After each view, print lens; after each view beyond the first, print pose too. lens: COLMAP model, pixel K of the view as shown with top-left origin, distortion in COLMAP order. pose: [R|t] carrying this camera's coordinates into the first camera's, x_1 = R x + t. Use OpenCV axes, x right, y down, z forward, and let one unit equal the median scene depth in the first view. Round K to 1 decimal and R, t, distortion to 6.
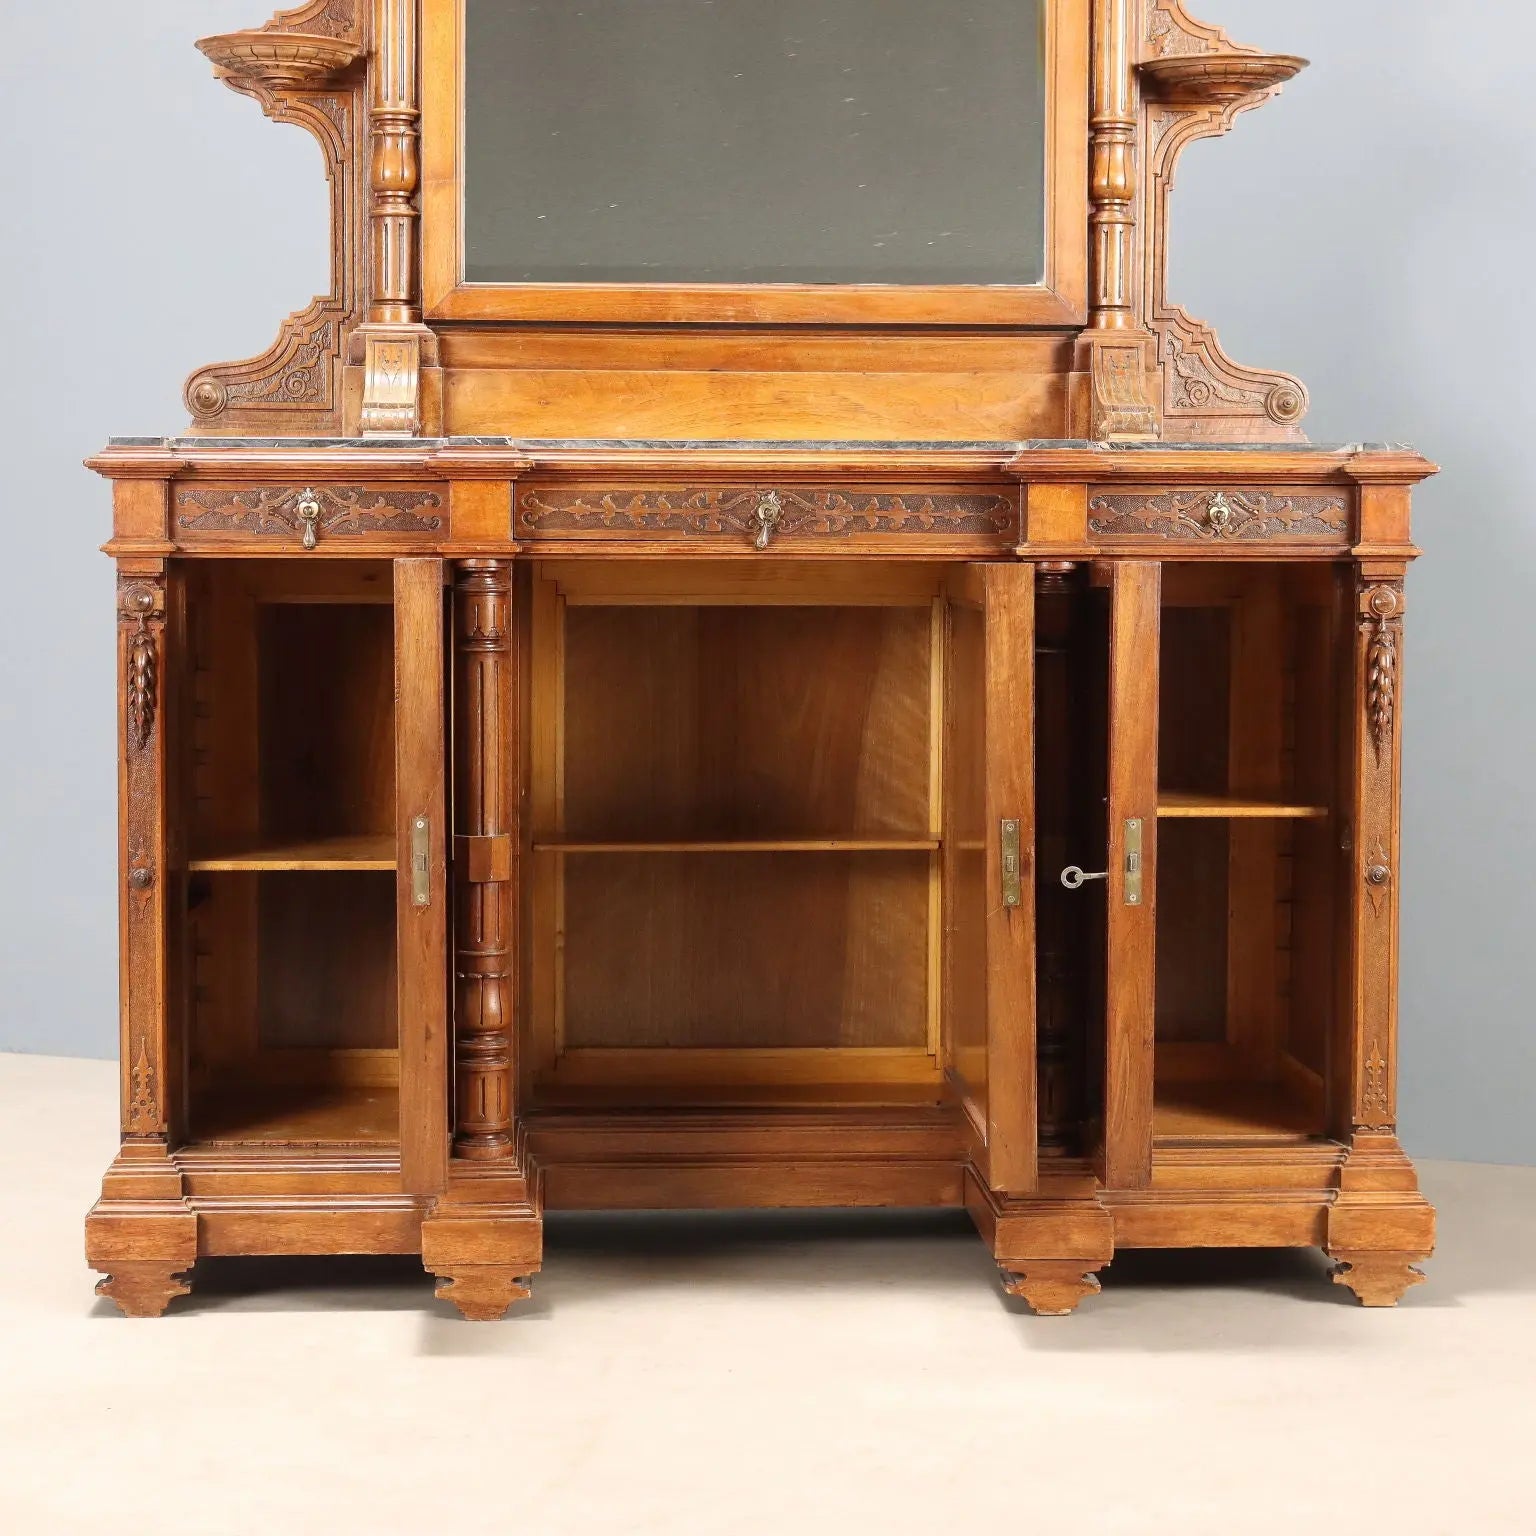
lens RADIAL K [[3413.9, 0, 738.5], [0, 3413.9, 766.9], [0, 0, 1]] dist [-0.005825, 0.078001]
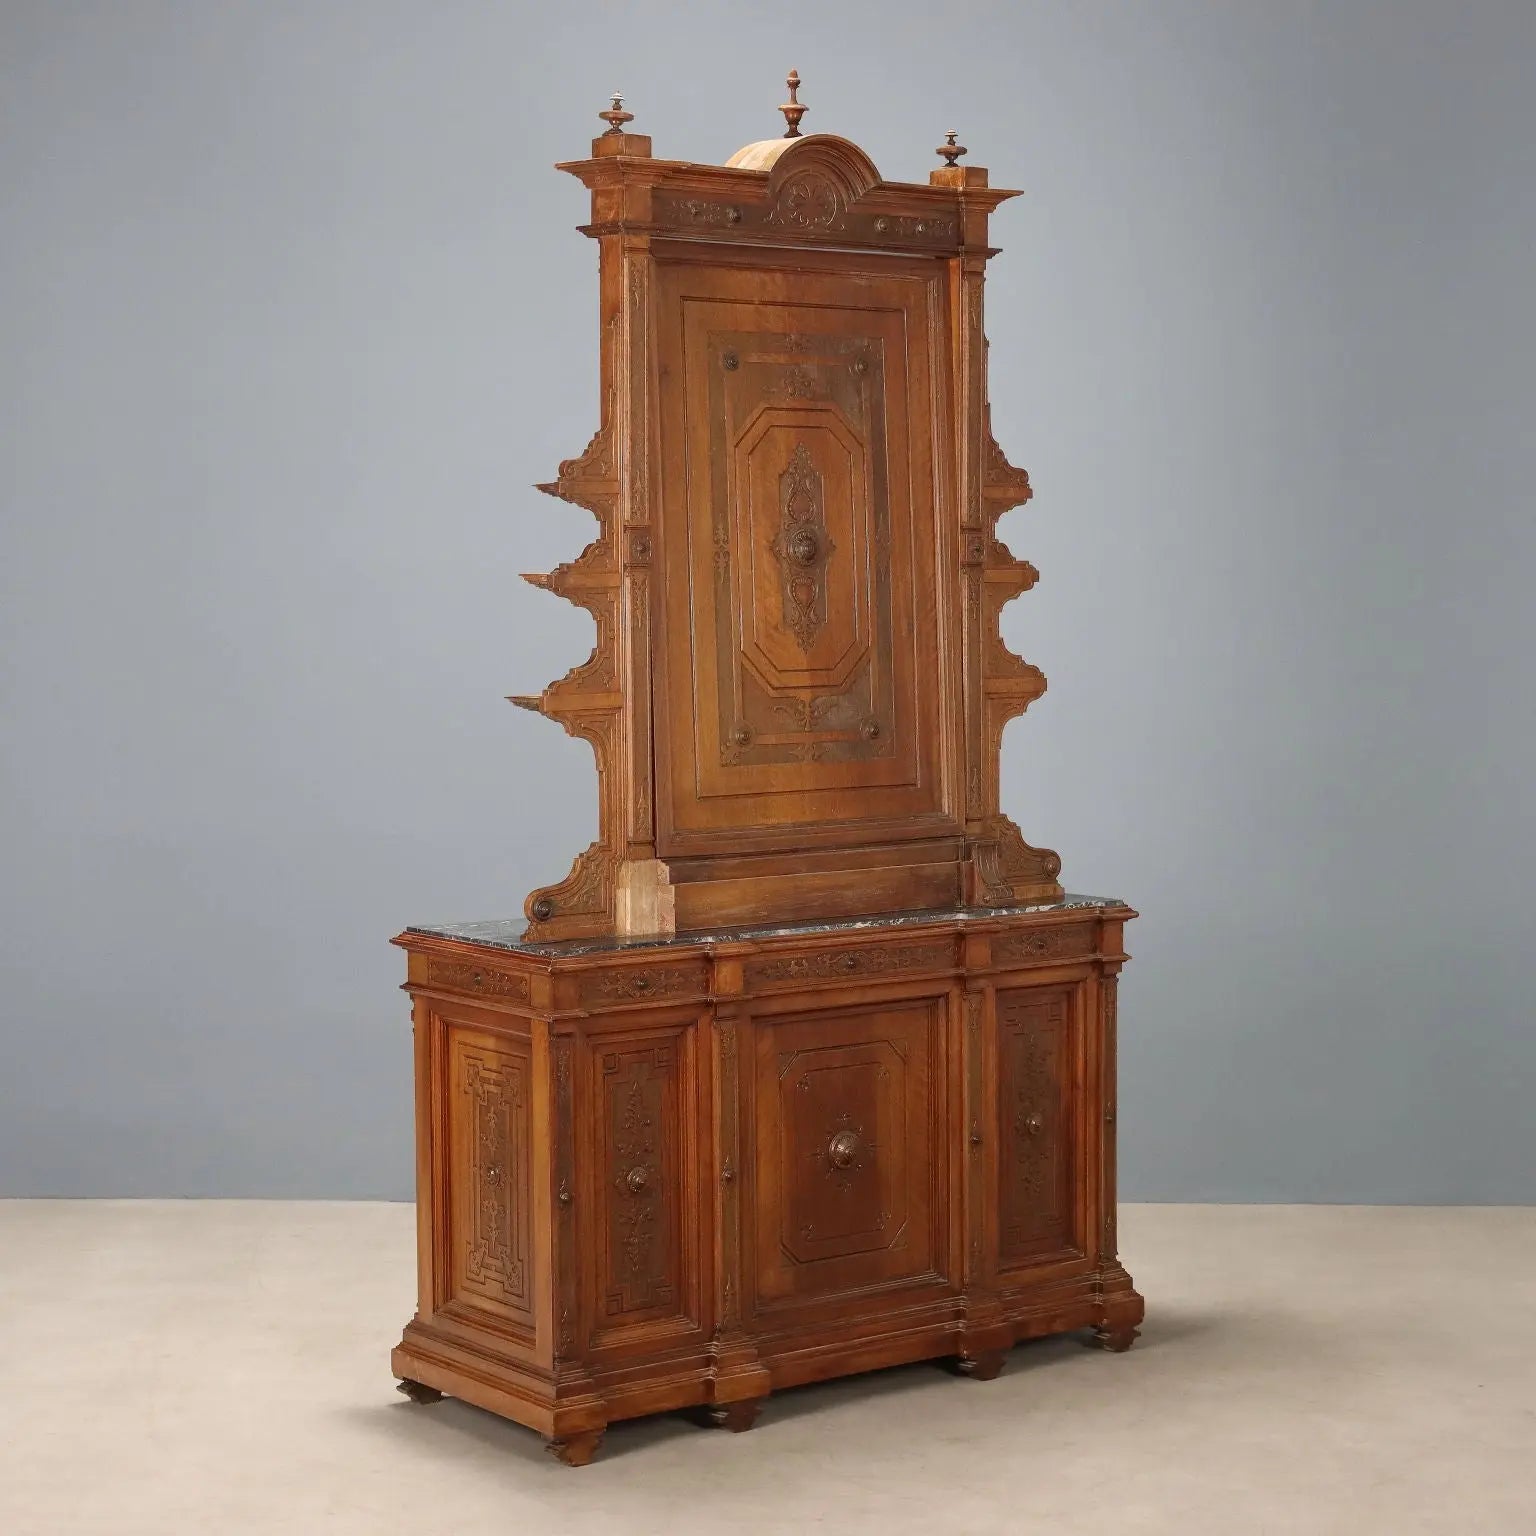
lens RADIAL K [[3226.8, 0, 768.0], [0, 3226.8, 768.0], [0, 0, 1]] dist [-0.078096, -0.230184]
pose [[0.830980, -0.048801, 0.554158, -0.962482], [0.028105, 0.998556, 0.045791, -0.257138], [-0.555592, -0.022477, 0.831151, -0.353206]]
